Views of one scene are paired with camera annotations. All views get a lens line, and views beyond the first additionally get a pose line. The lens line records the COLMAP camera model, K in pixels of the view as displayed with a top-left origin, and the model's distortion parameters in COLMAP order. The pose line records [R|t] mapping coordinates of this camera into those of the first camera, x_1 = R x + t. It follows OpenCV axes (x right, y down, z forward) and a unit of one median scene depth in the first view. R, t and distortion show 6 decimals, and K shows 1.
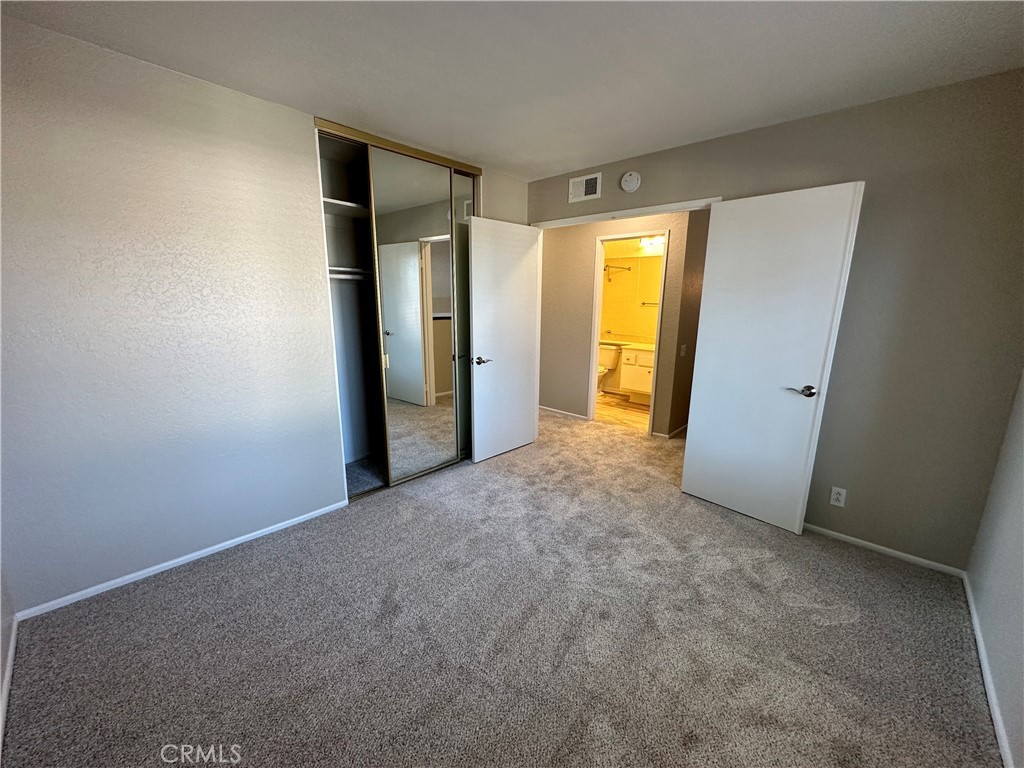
lens RADIAL K [[407.6, 0, 512.4], [0, 407.6, 384.1], [0, 0, 1]] dist [-0.003956, 0.000638]
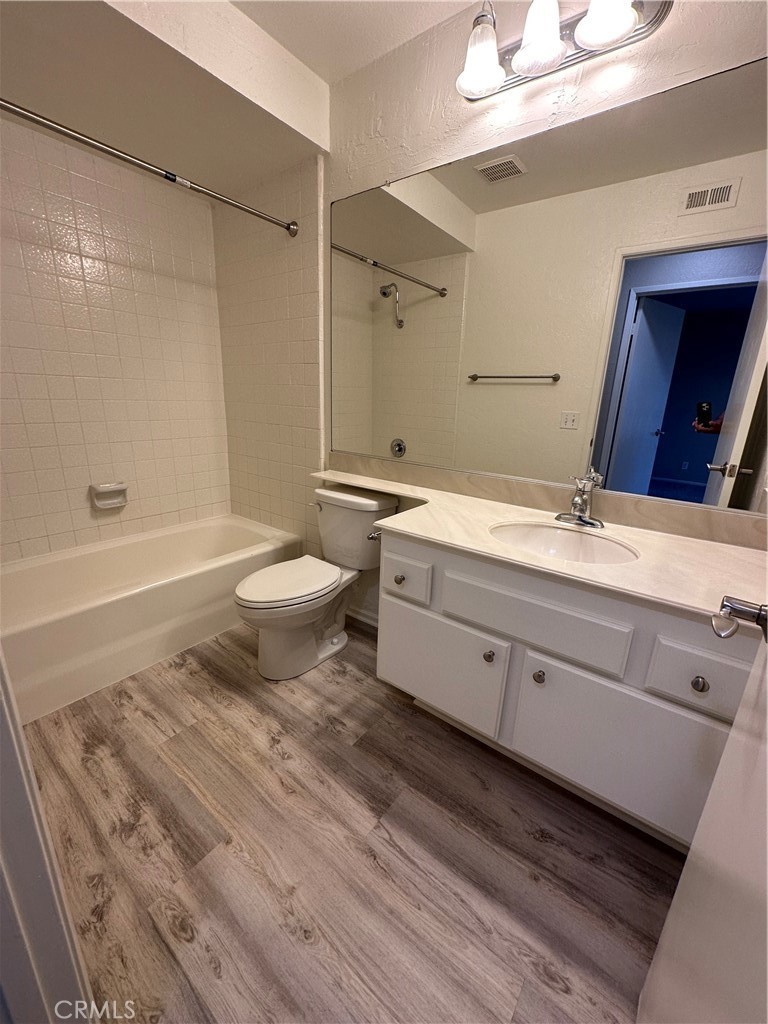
lens RADIAL K [[407.6, 0, 384.0], [0, 407.6, 512.0], [0, 0, 1]] dist [-0.003956, 0.000638]
pose [[0.994950, 0.004465, 0.100275, 0.248409], [-0.010530, 0.998140, 0.060040, -0.109652], [-0.099821, -0.060793, 0.993147, 0.769095]]
